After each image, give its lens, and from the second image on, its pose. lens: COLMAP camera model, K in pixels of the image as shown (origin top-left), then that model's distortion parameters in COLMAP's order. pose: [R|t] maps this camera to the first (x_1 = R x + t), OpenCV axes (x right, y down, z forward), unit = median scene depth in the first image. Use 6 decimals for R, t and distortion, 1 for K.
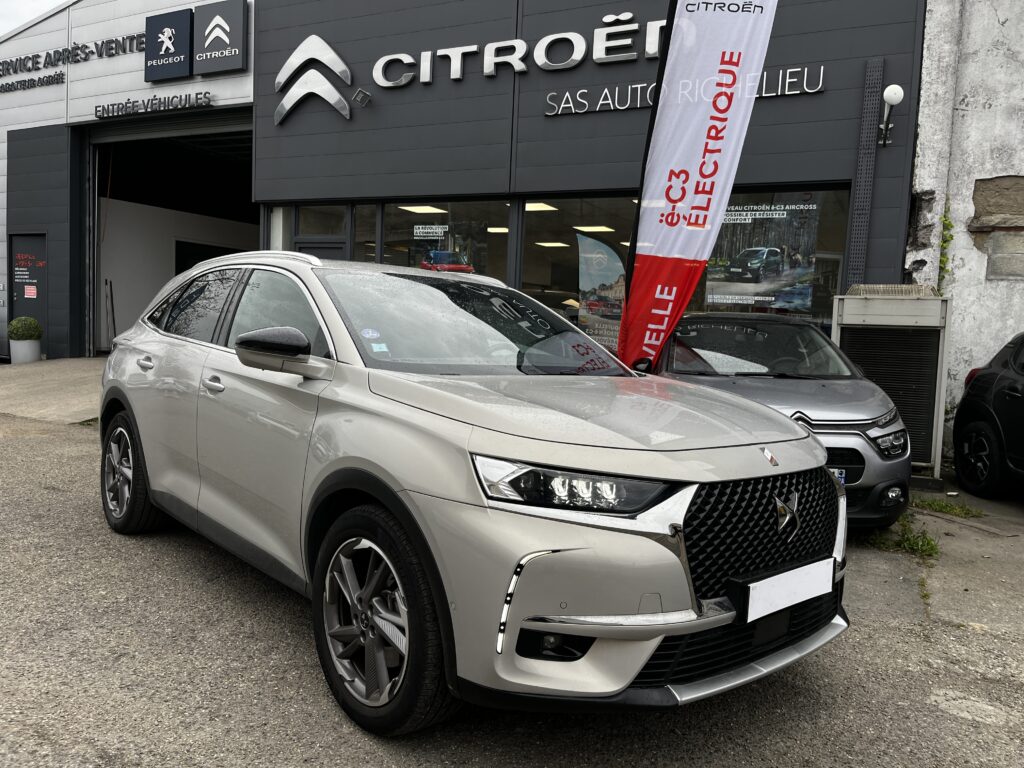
lens RADIAL K [[766.6, 0, 519.8], [0, 766.6, 386.1], [0, 0, 1]] dist [0.074383, -0.107615]
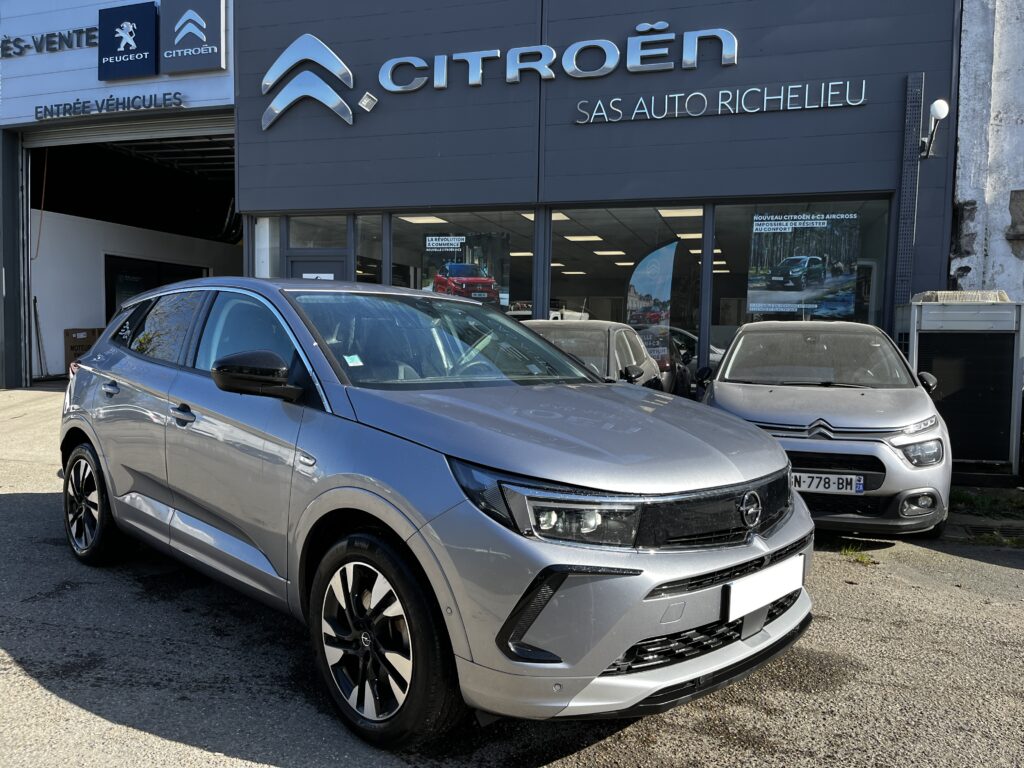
lens RADIAL K [[766.6, 0, 515.1], [0, 766.6, 388.4], [0, 0, 1]] dist [0.074383, -0.107615]
pose [[0.987097, -0.037239, 0.155730, -0.216655], [0.038590, 0.999239, -0.005656, -0.013457], [-0.155401, 0.011593, 0.987783, 0.051247]]
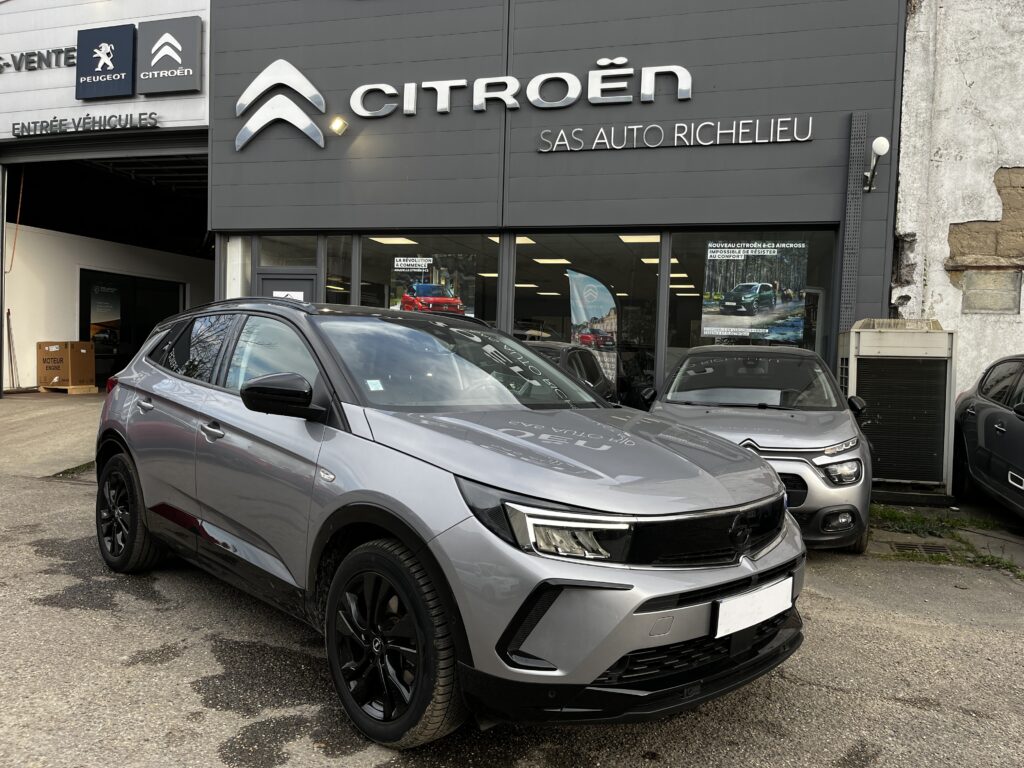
lens RADIAL K [[766.6, 0, 519.1], [0, 766.6, 387.7], [0, 0, 1]] dist [0.074383, -0.107615]
pose [[0.983545, -0.021088, 0.179427, -0.188925], [0.026723, 0.999221, -0.029046, -0.012621], [-0.178674, 0.033363, 0.983342, 0.019543]]
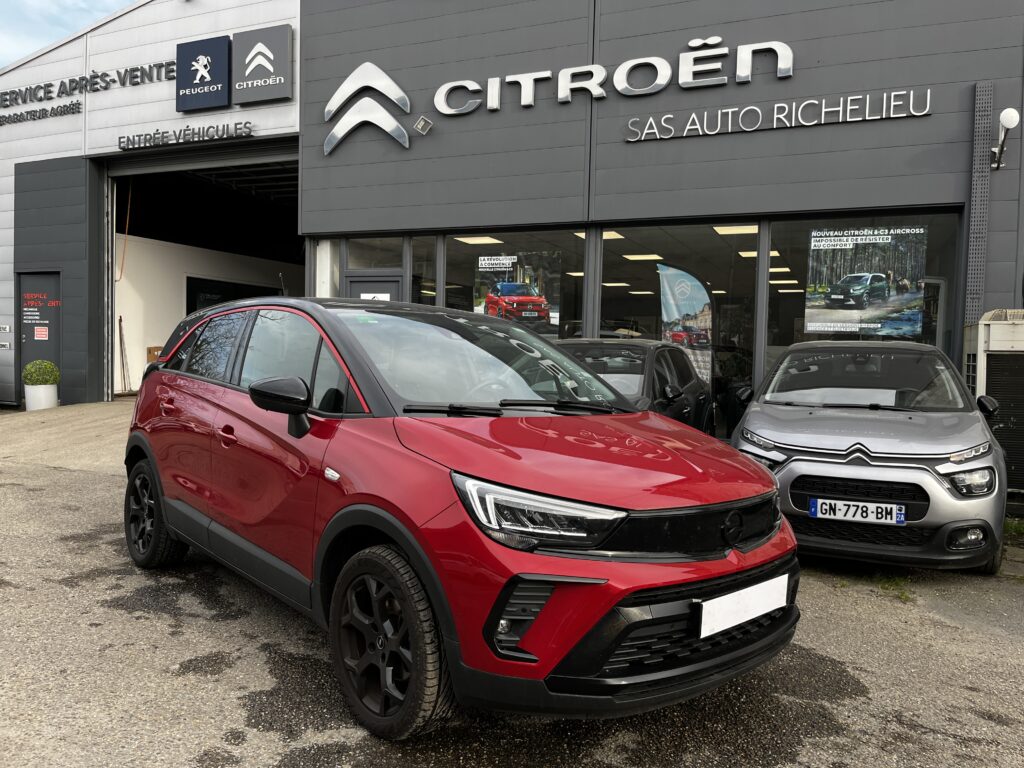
lens RADIAL K [[766.6, 0, 516.5], [0, 766.6, 388.8], [0, 0, 1]] dist [0.074383, -0.107615]
pose [[0.998311, -0.023088, 0.053319, -0.170714], [0.025031, 0.999036, -0.036075, -0.009834], [-0.052435, 0.037349, 0.997926, 0.055290]]
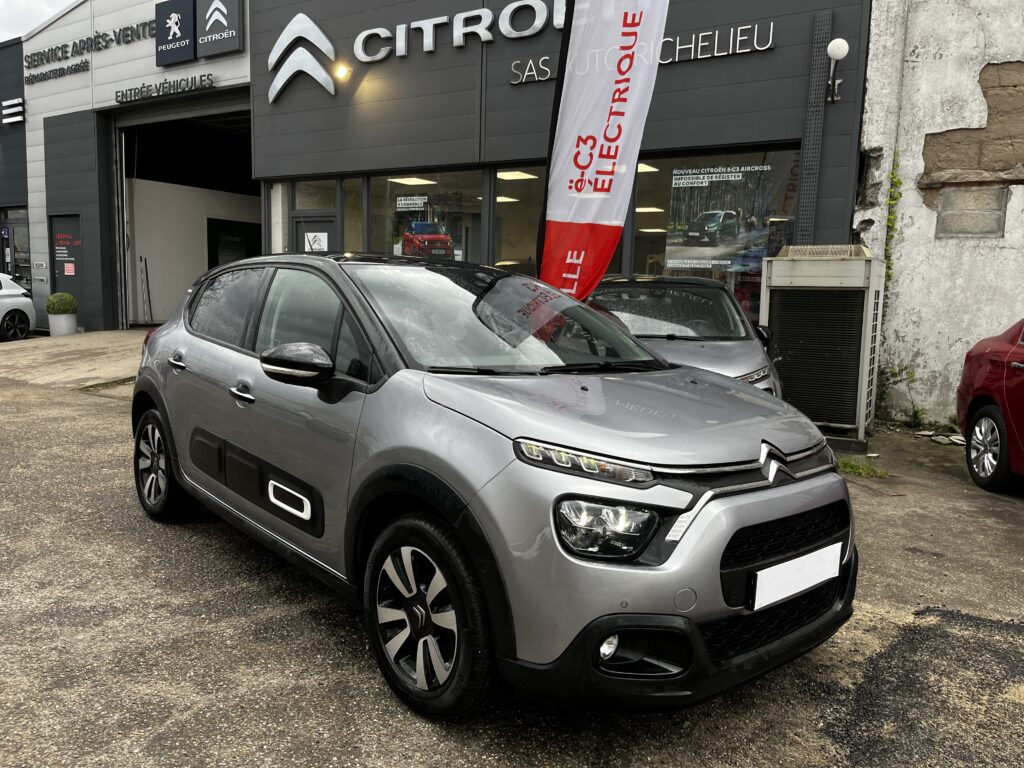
lens RADIAL K [[766.6, 0, 521.5], [0, 766.6, 388.6], [0, 0, 1]] dist [0.074383, -0.107615]
pose [[0.995354, -0.002939, -0.096239, 0.149109], [0.006761, 0.999200, 0.039412, 0.008143], [0.096046, -0.039879, 0.994578, -0.021051]]
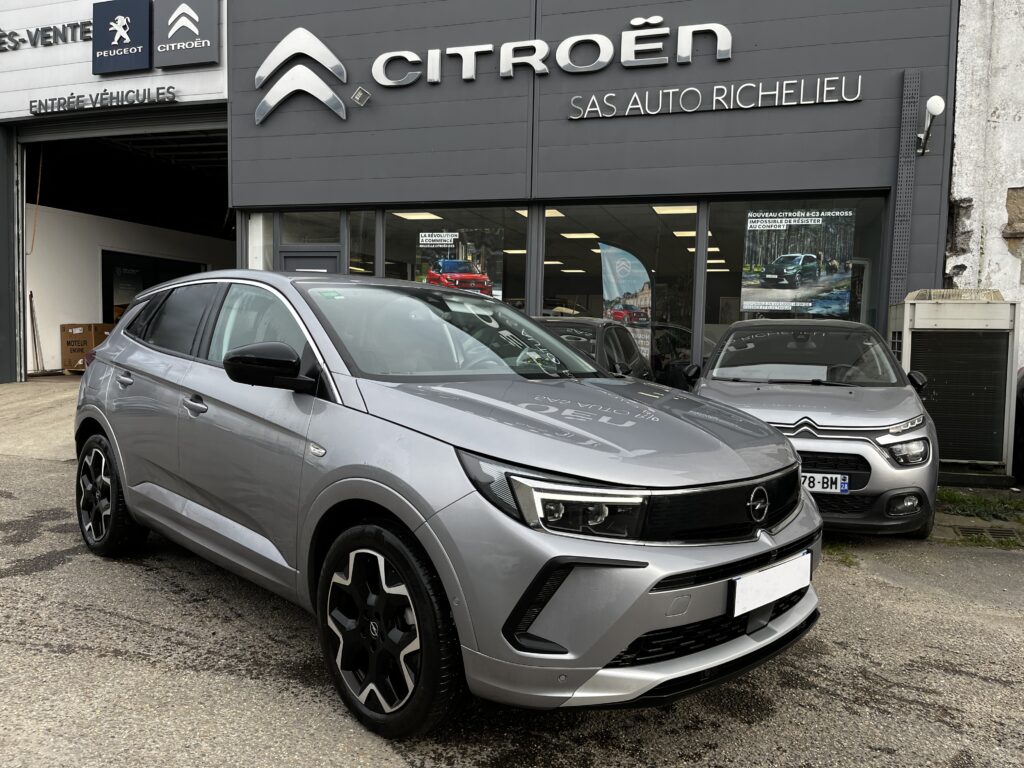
lens RADIAL K [[766.6, 0, 515.5], [0, 766.6, 390.9], [0, 0, 1]] dist [0.074383, -0.107615]
pose [[0.988162, -0.032400, 0.149957, -0.198566], [0.032942, 0.999457, -0.001130, -0.010938], [-0.149839, 0.006057, 0.988692, 0.055511]]
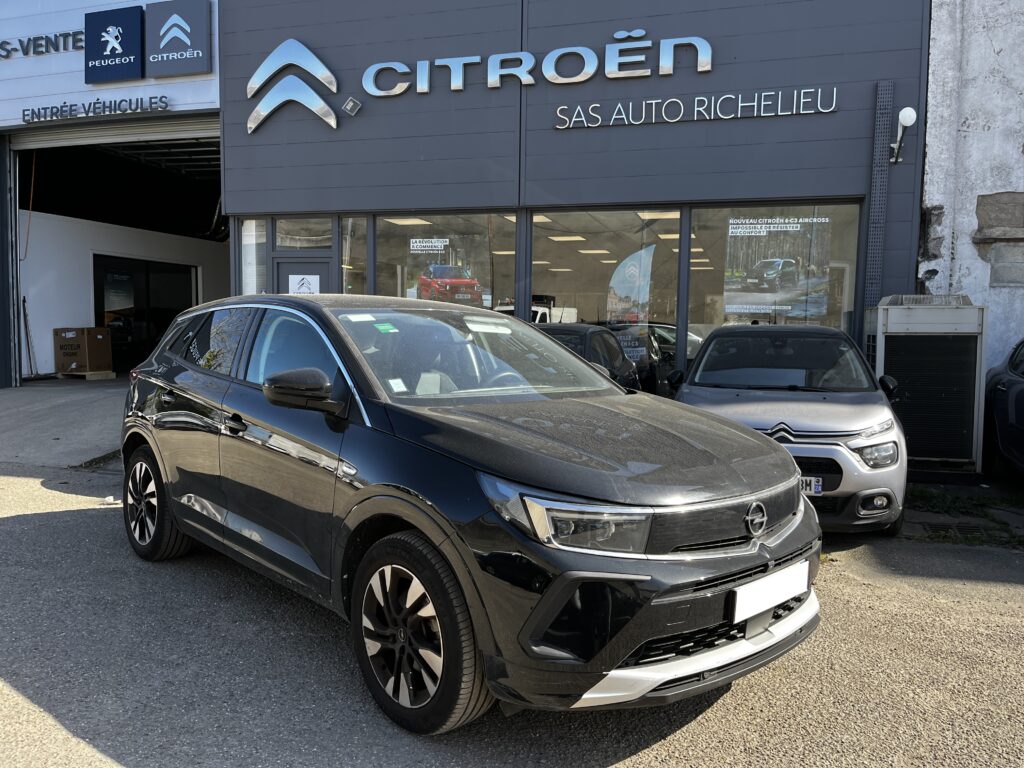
lens RADIAL K [[766.6, 0, 515.4], [0, 766.6, 387.2], [0, 0, 1]] dist [0.074383, -0.107615]
pose [[0.985430, -0.042453, 0.164697, -0.205126], [0.042474, 0.999092, 0.003397, -0.023578], [-0.164692, 0.003648, 0.986338, 0.027004]]
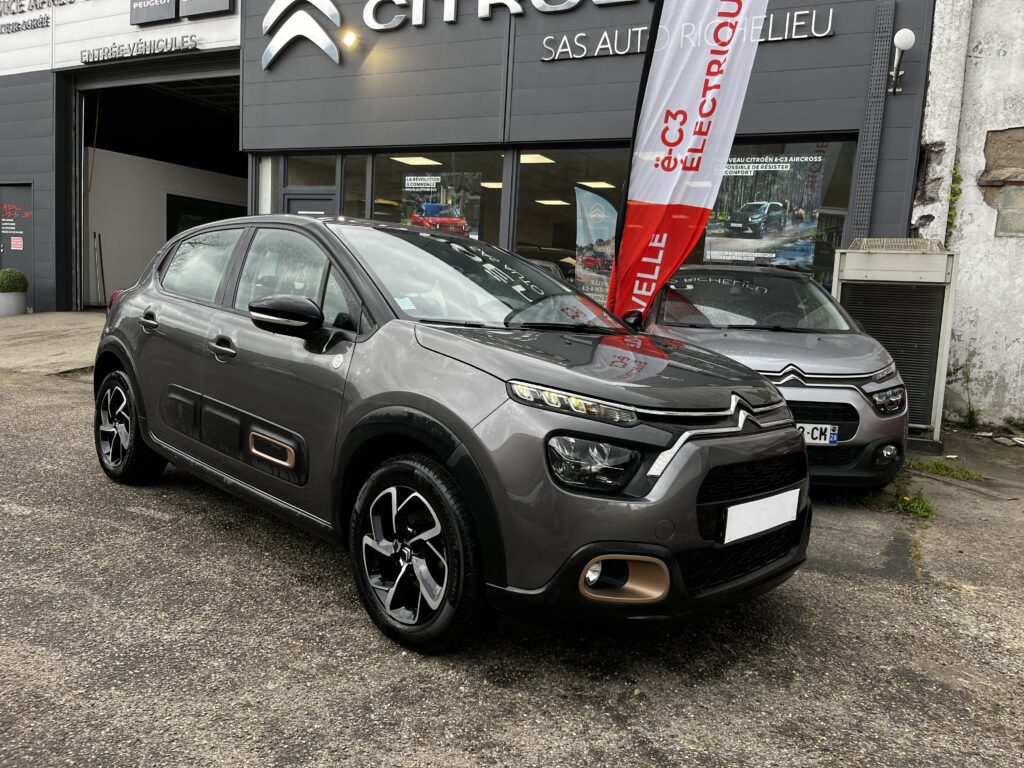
lens RADIAL K [[766.6, 0, 526.2], [0, 766.6, 383.4], [0, 0, 1]] dist [0.074383, -0.107615]
pose [[0.999898, 0.014294, 0.000478, 0.019845], [-0.014302, 0.999208, 0.037128, 0.014289], [0.000053, -0.037131, 0.999310, 0.029440]]
